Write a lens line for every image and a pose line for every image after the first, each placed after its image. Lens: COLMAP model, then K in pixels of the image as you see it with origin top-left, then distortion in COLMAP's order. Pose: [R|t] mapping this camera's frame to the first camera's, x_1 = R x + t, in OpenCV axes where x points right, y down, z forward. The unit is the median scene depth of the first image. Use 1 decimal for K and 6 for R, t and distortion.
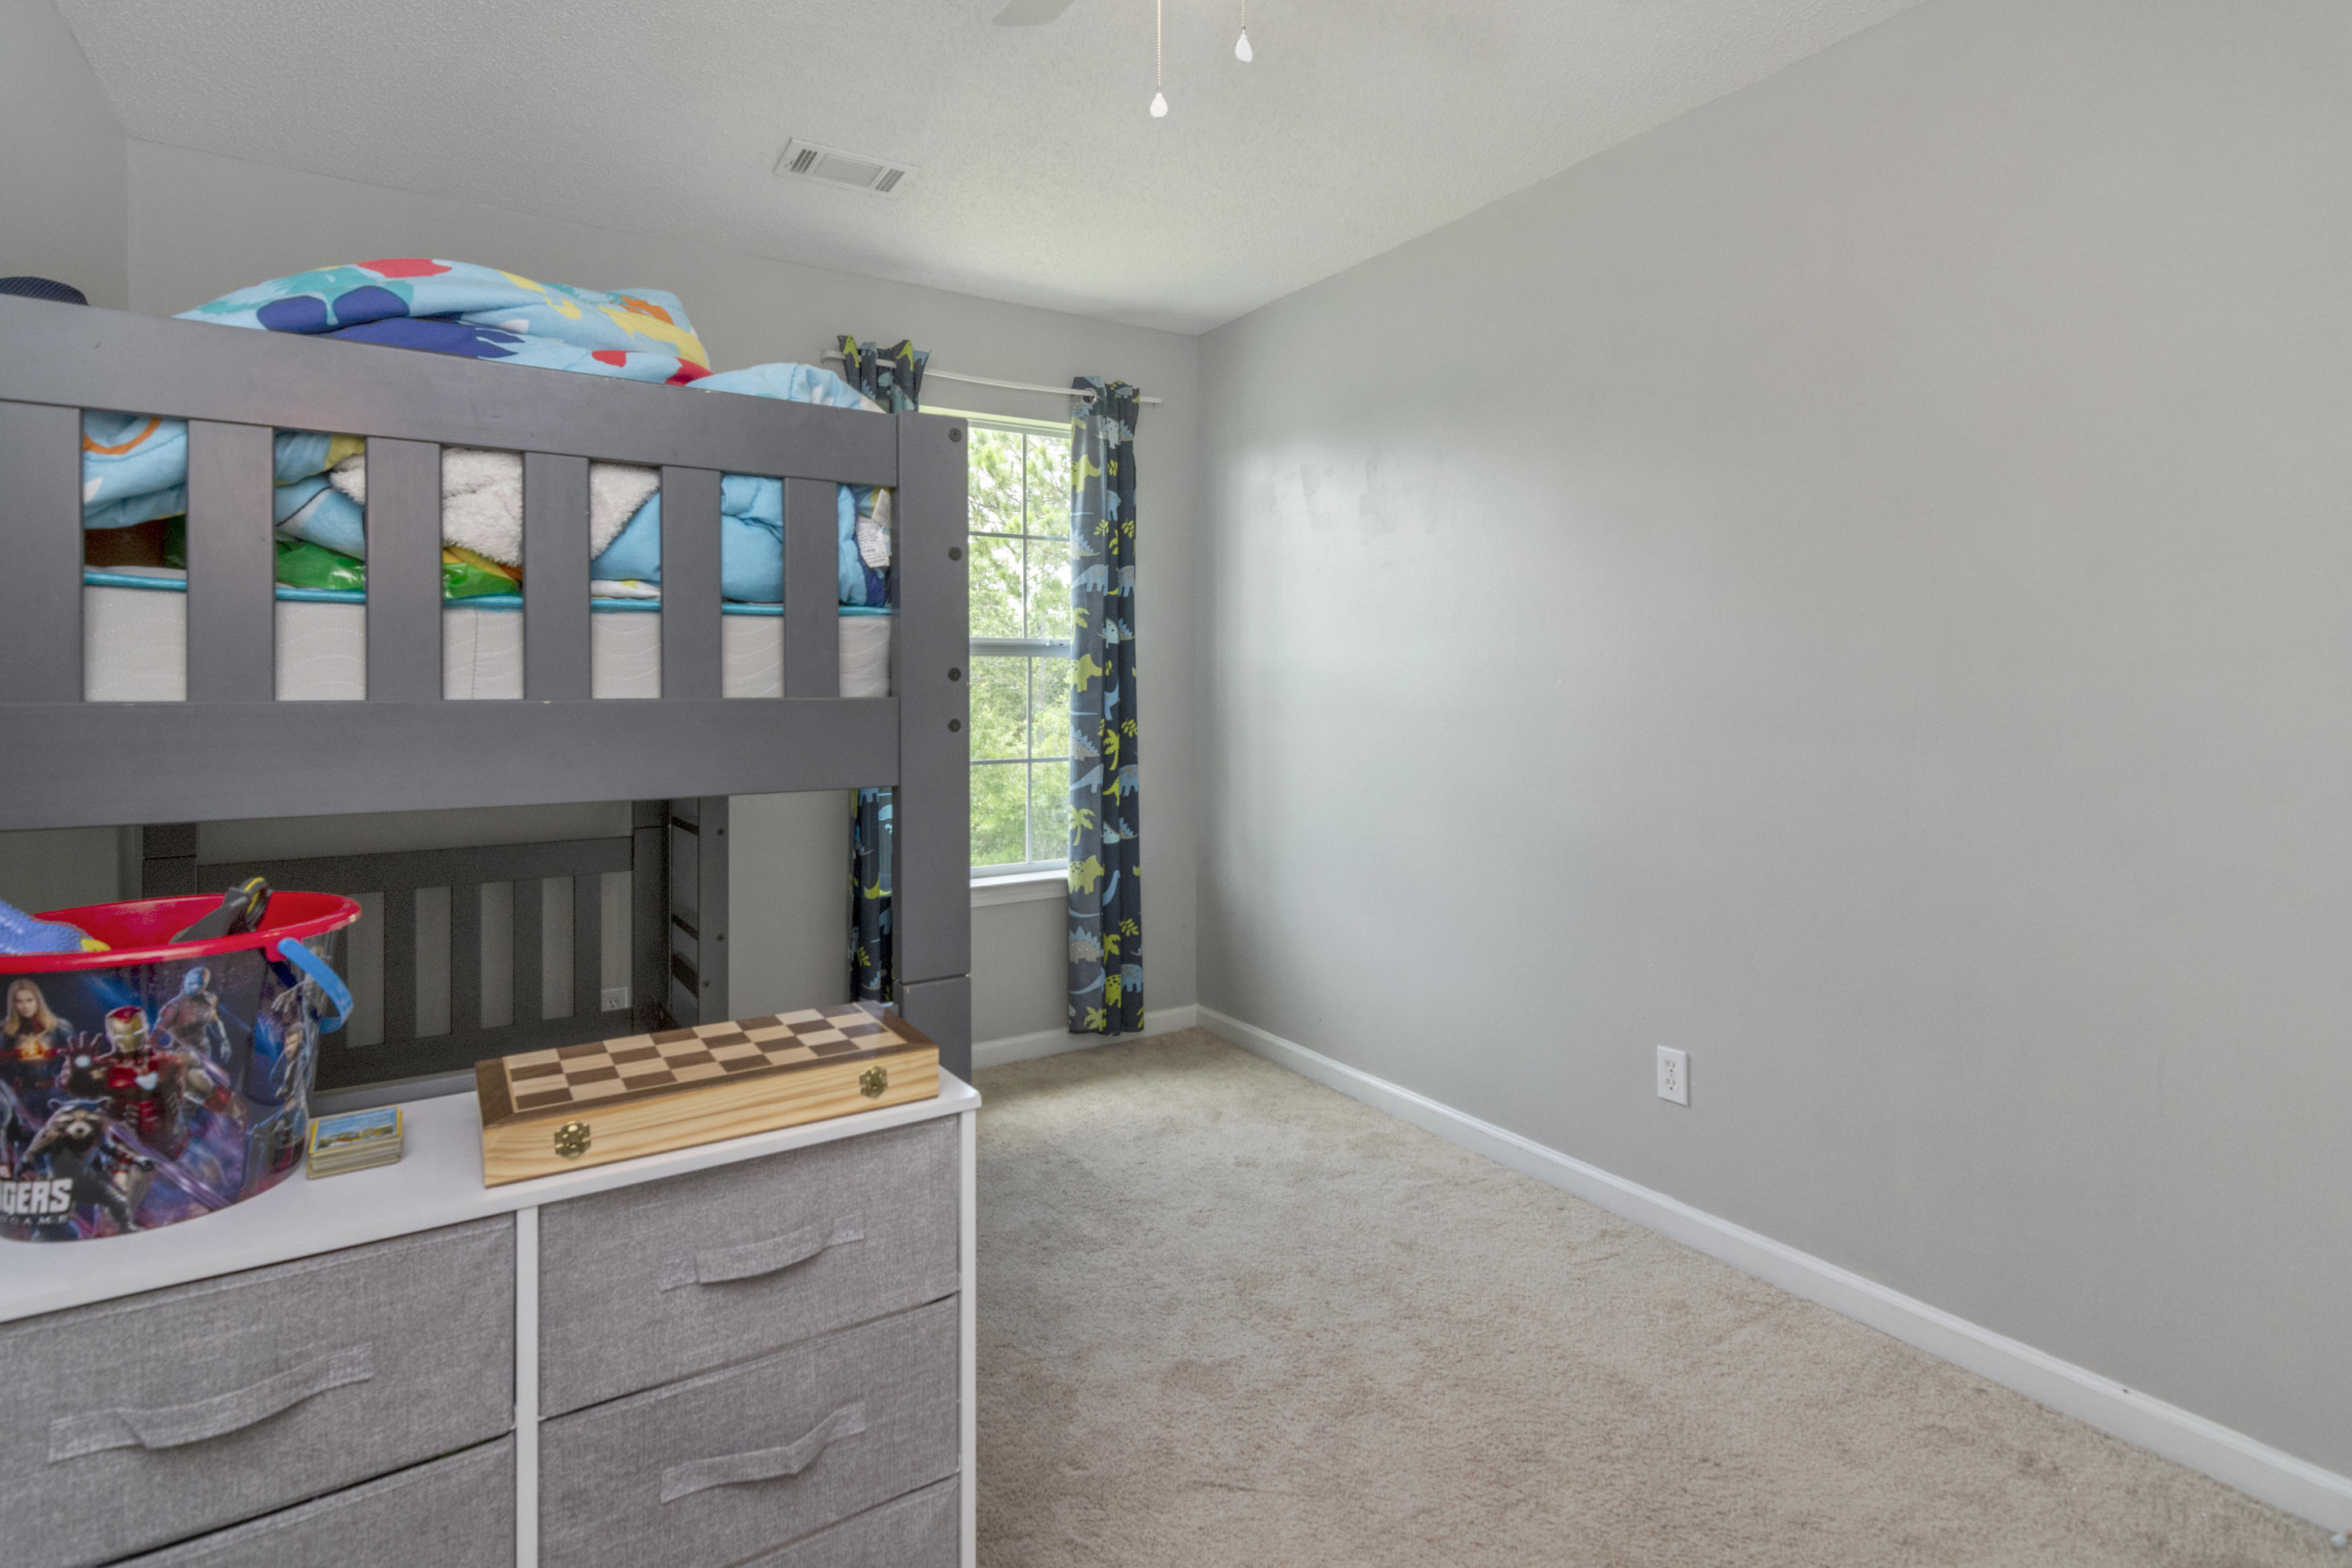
lens RADIAL K [[1140.1, 0, 1172.8], [0, 1140.1, 688.2], [0, 0, 1]] dist [-0.004371, -0.000887]
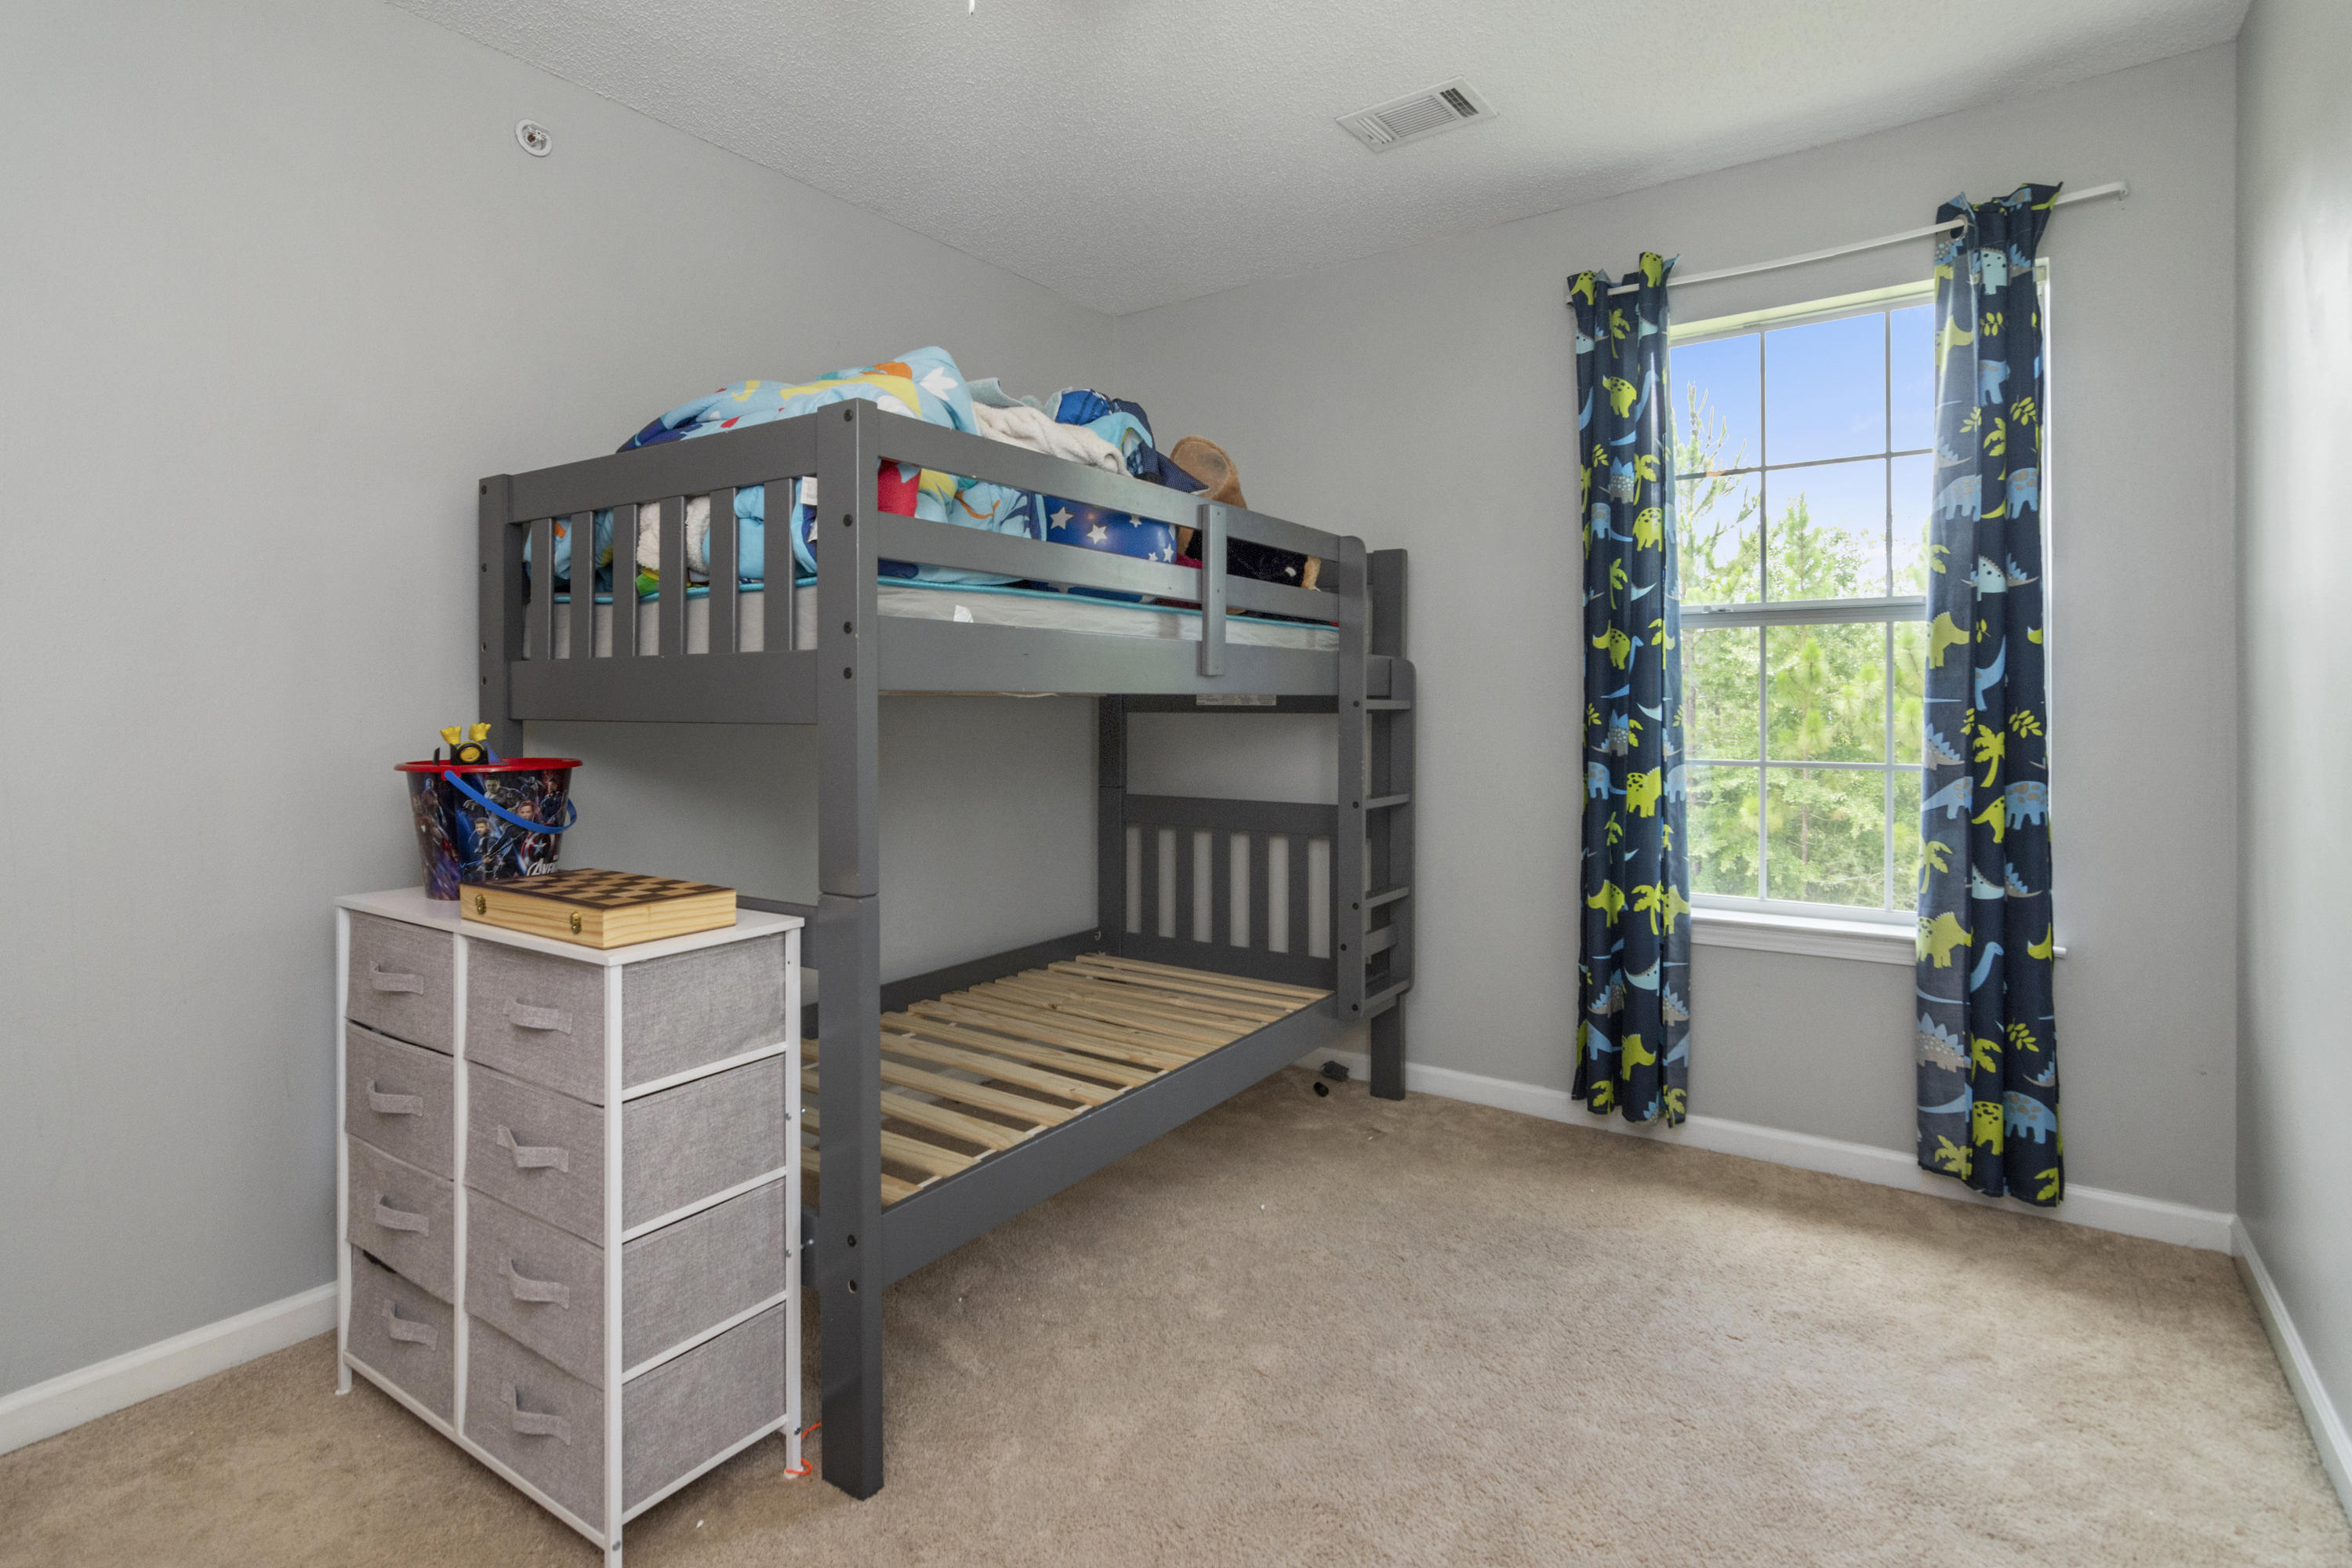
lens RADIAL K [[1140.1, 0, 1164.3], [0, 1140.1, 696.6], [0, 0, 1]] dist [-0.004371, -0.000887]
pose [[0.399072, -0.000353, -0.916920, 0.355871], [-0.000642, 1.000000, -0.000665, 0.020696], [0.916919, 0.000854, 0.399071, 0.308409]]
